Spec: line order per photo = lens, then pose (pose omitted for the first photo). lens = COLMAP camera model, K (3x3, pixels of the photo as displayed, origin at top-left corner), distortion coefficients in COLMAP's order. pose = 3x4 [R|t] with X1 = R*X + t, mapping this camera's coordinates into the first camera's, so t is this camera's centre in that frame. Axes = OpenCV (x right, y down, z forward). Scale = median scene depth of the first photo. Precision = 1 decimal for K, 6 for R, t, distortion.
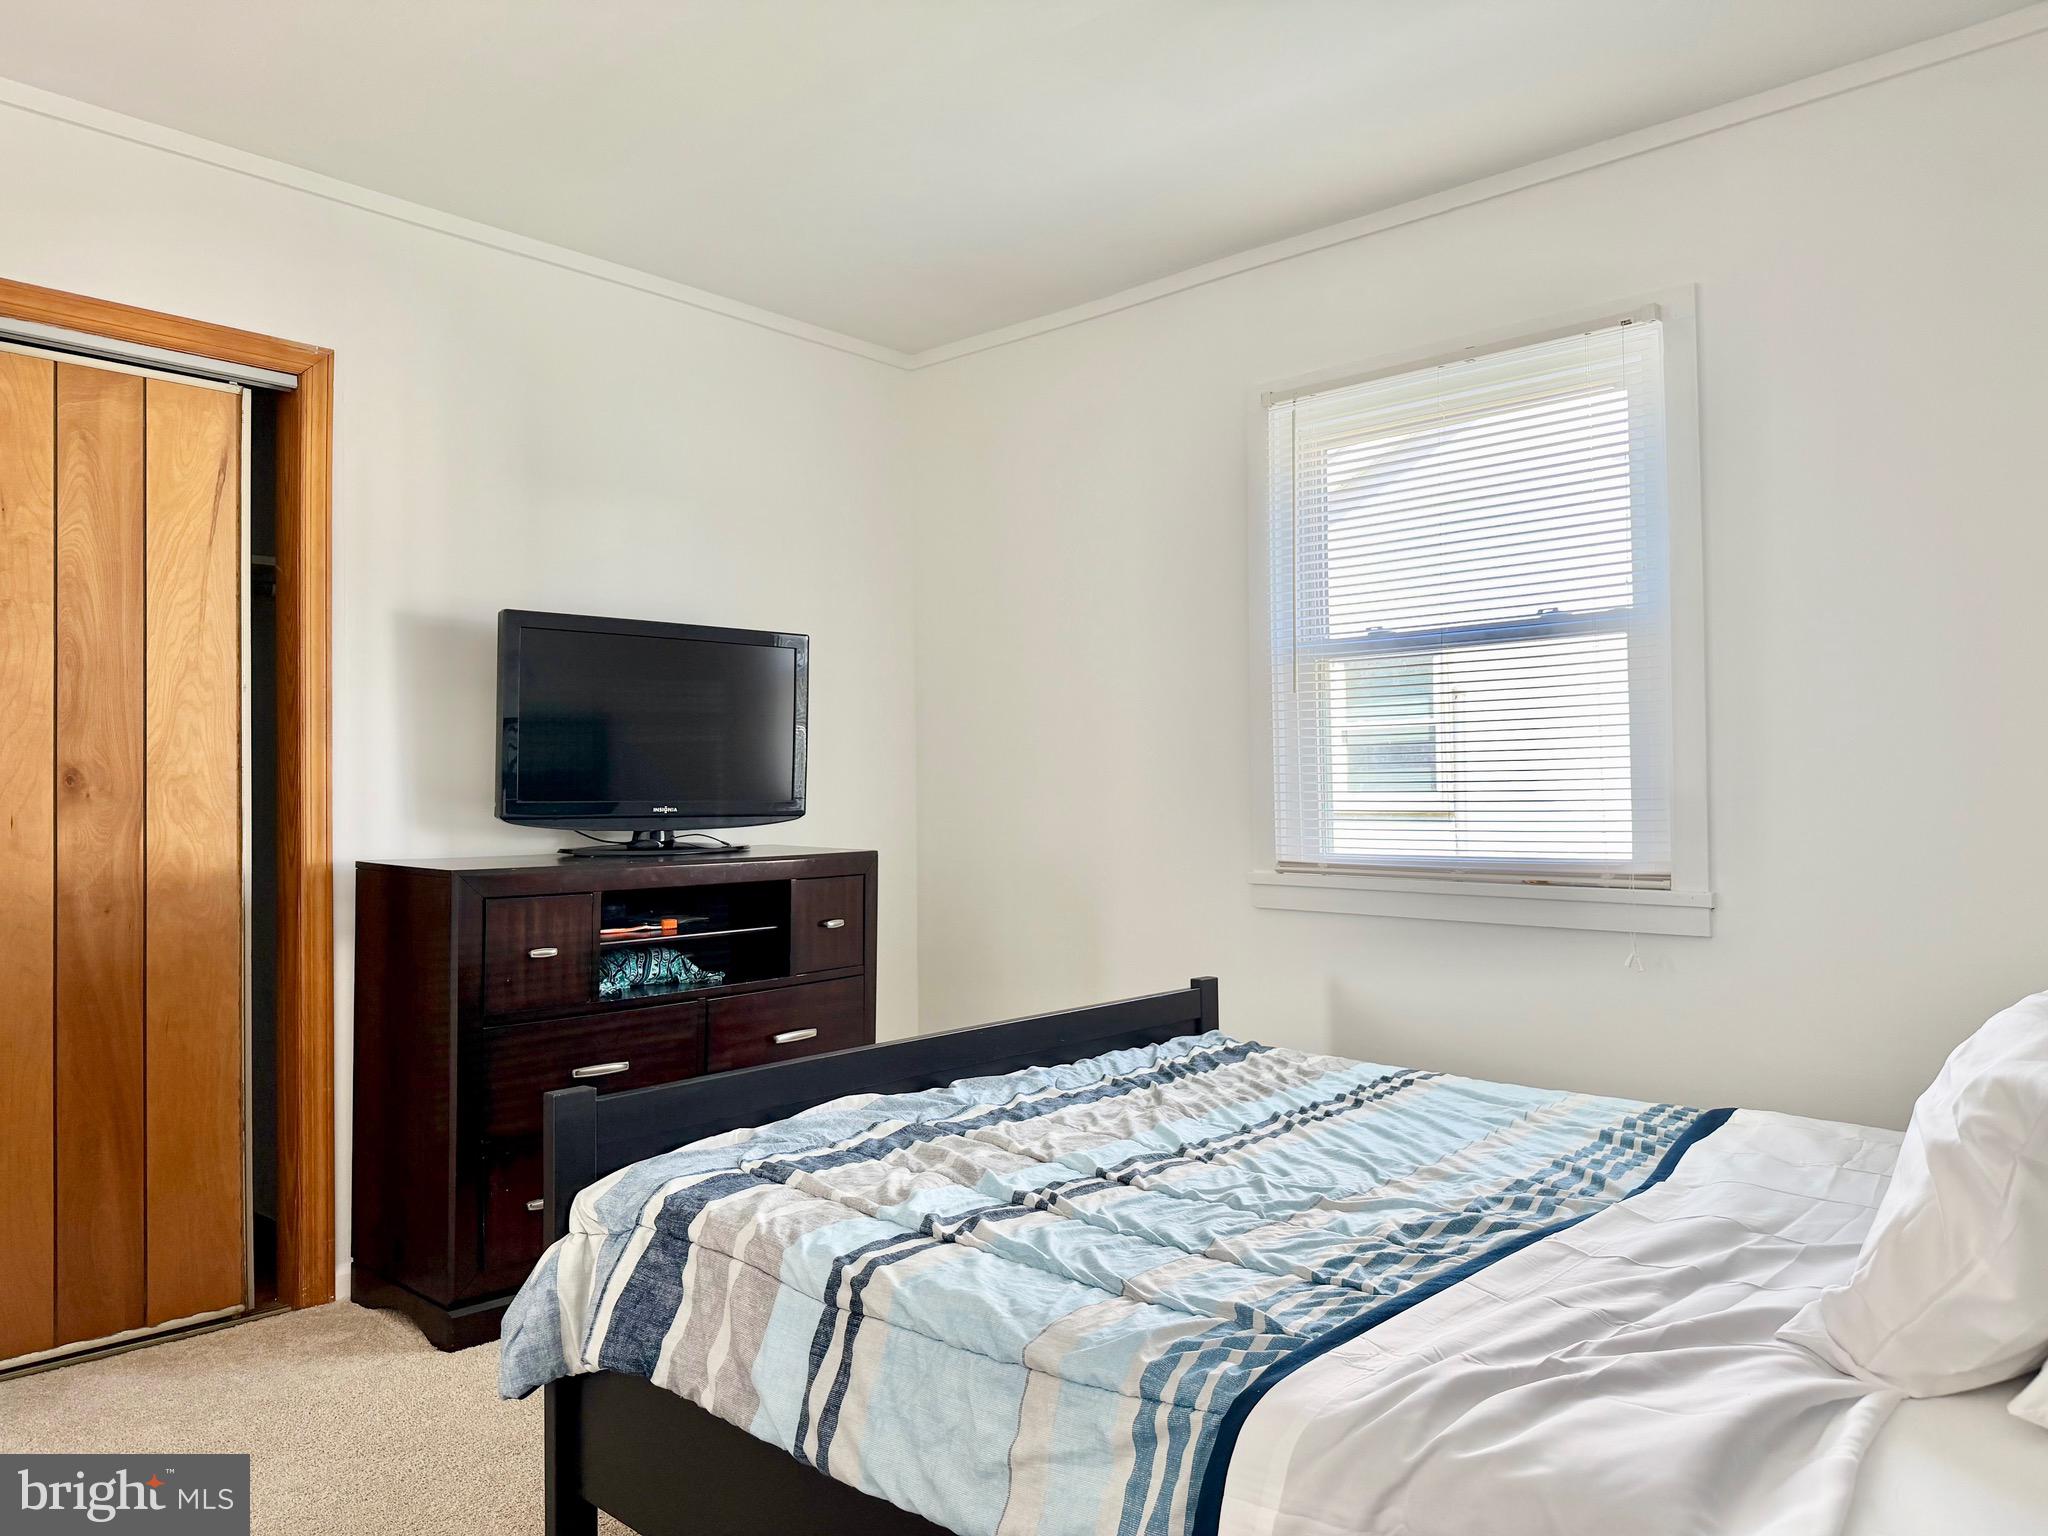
lens RADIAL K [[1429.0, 0, 1018.3], [0, 1429.0, 775.3], [0, 0, 1]] dist [0.133726, -0.176480]
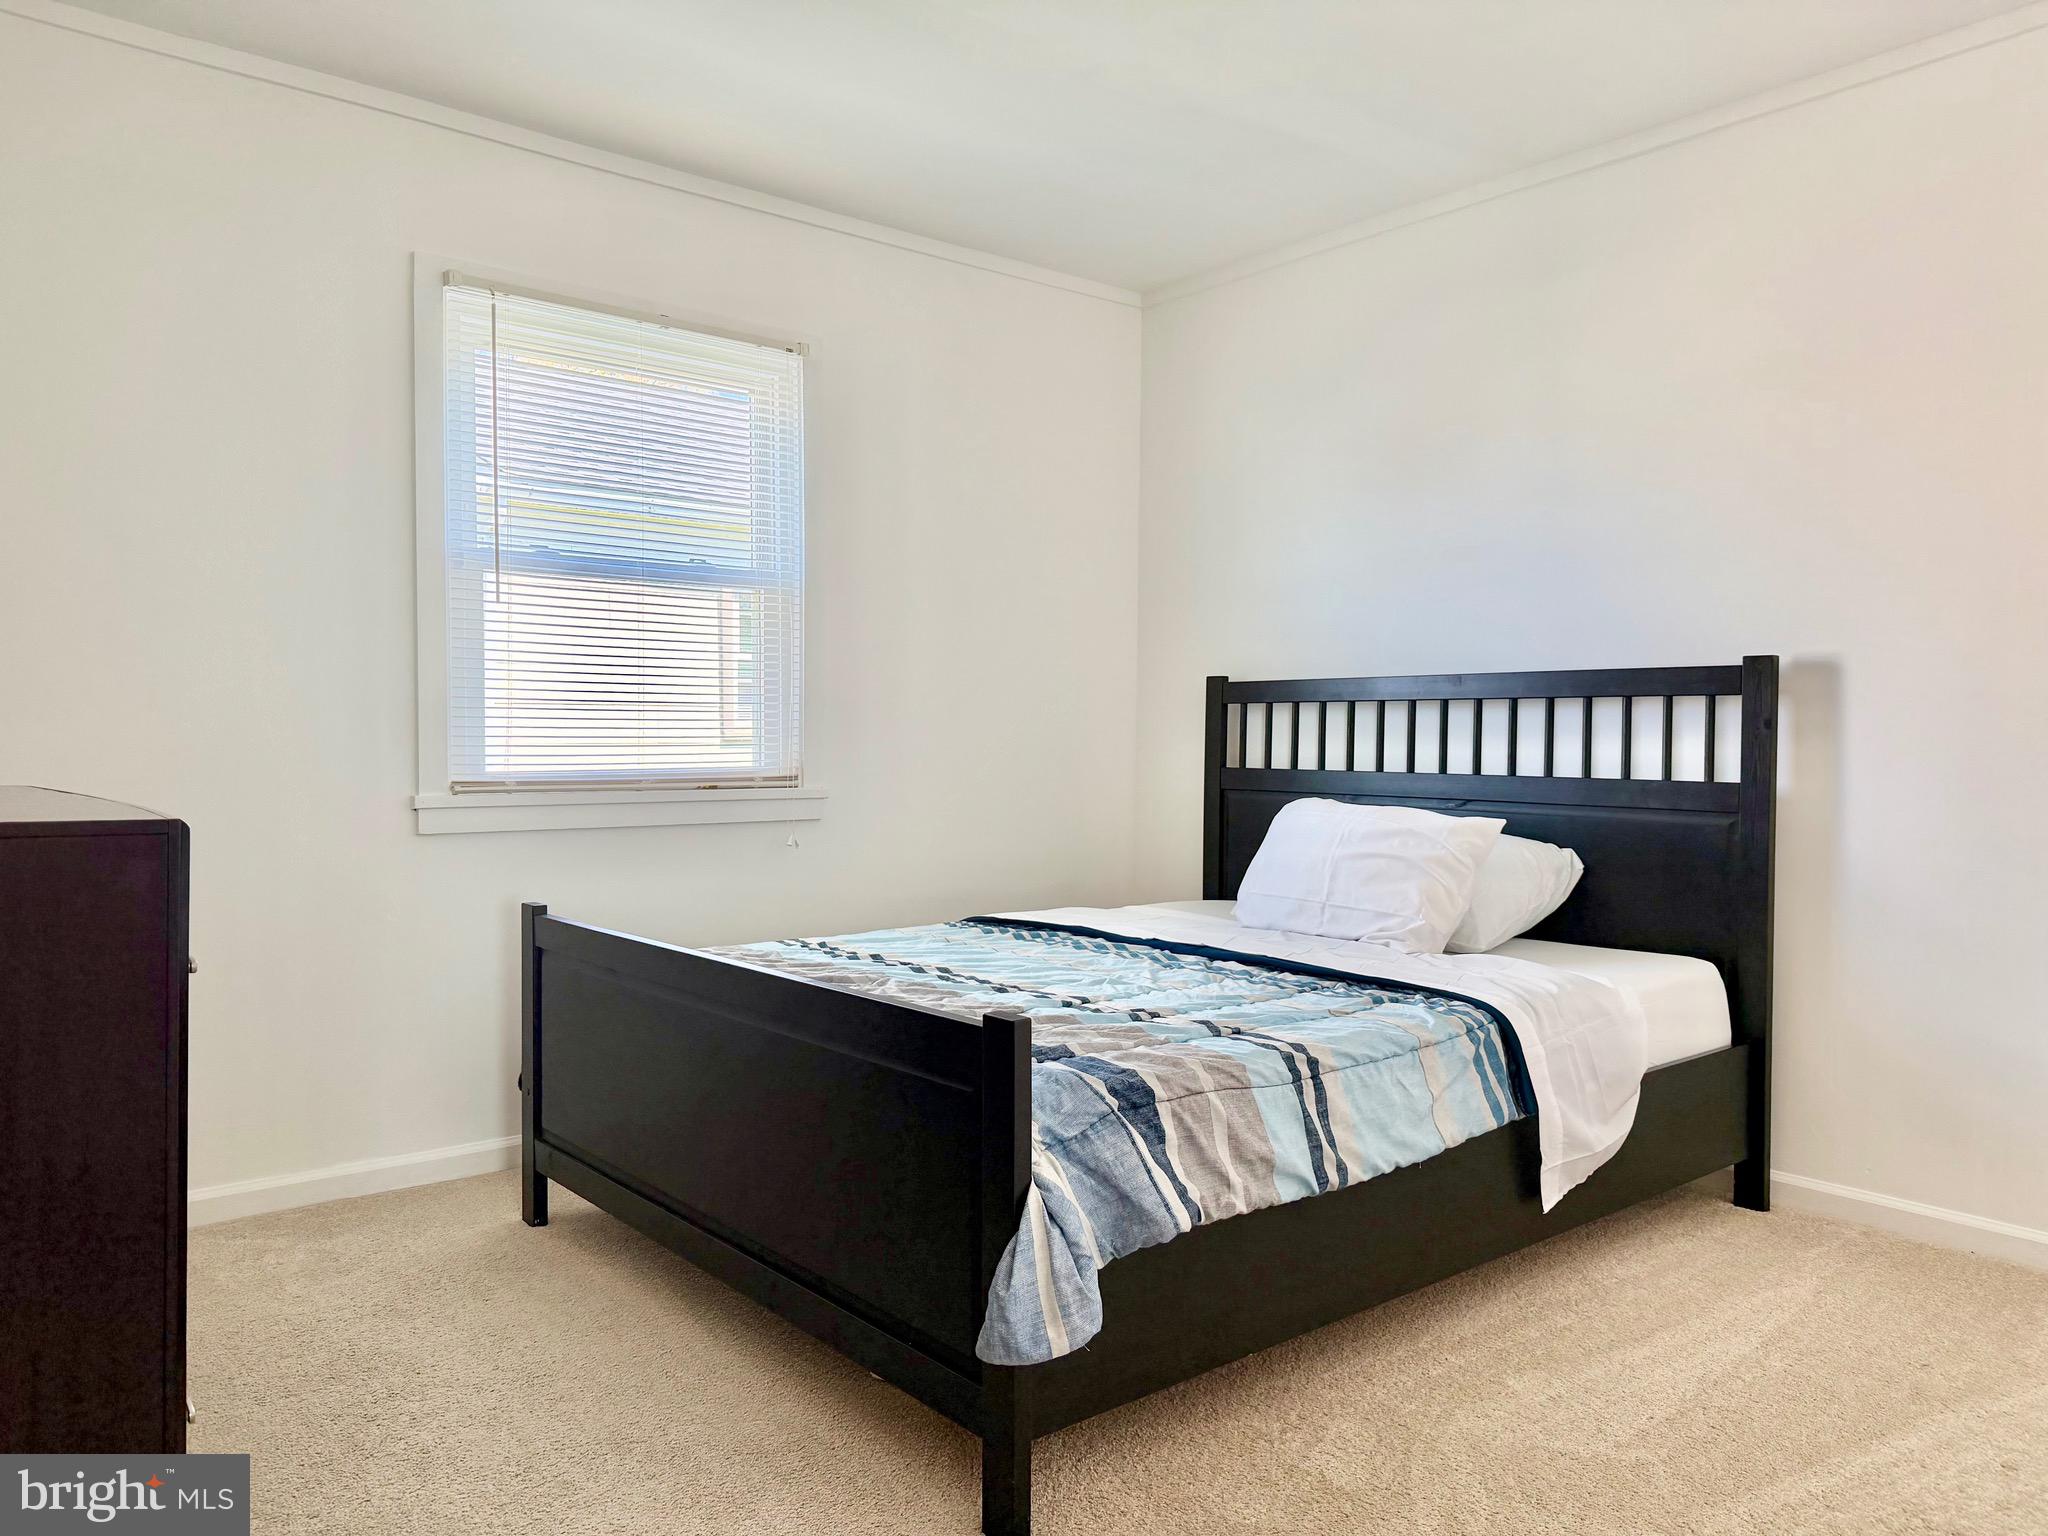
lens RADIAL K [[1429.0, 0, 1018.3], [0, 1429.0, 775.3], [0, 0, 1]] dist [0.133726, -0.176480]
pose [[0.149943, -0.021668, 0.988457, -0.781569], [-0.017161, 0.999552, 0.024514, 0.029910], [-0.988546, -0.020639, 0.149504, 0.563157]]
